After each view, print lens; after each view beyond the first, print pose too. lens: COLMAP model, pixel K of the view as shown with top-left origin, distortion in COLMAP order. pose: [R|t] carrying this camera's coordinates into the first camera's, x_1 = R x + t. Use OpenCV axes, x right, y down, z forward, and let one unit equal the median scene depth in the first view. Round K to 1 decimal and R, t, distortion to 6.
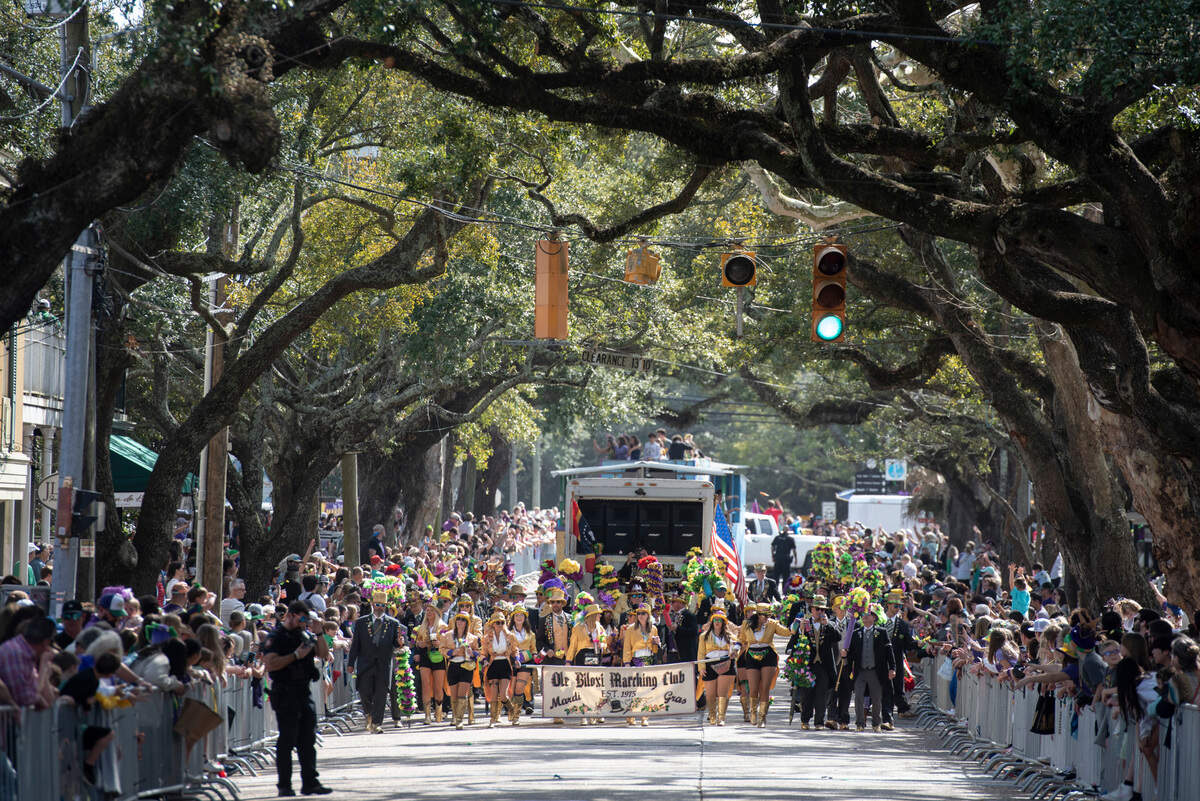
lens RADIAL K [[6940.6, 0, 600.8], [0, 6940.6, 399.1], [0, 0, 1]] dist [2.002944, 0.000000]
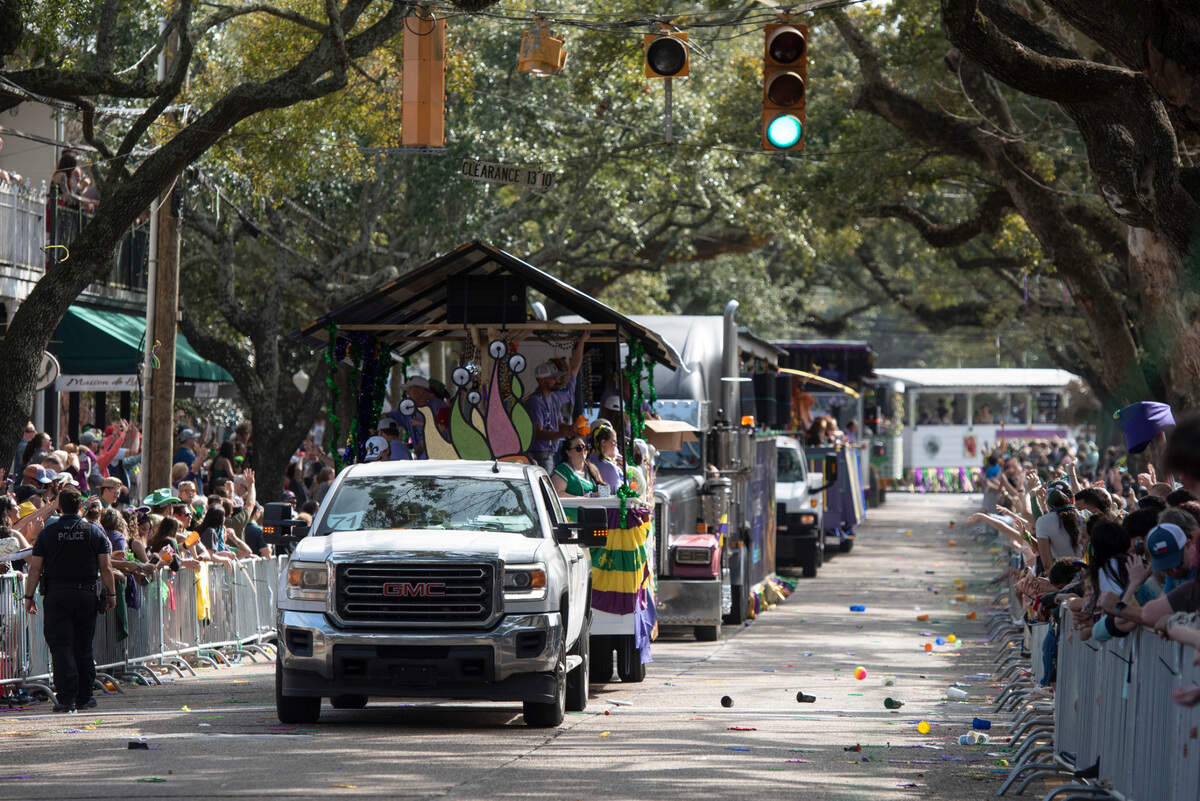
lens RADIAL K [[5033.3, 0, 600.0], [0, 5033.3, 401.3], [0, 0, 1]] dist [0.718526, 0.000000]
pose [[0.997229, 0.001547, -0.074372, 0.049569], [-0.001218, 0.999989, 0.004474, 0.015704], [0.074378, -0.004371, 0.997221, 0.403107]]
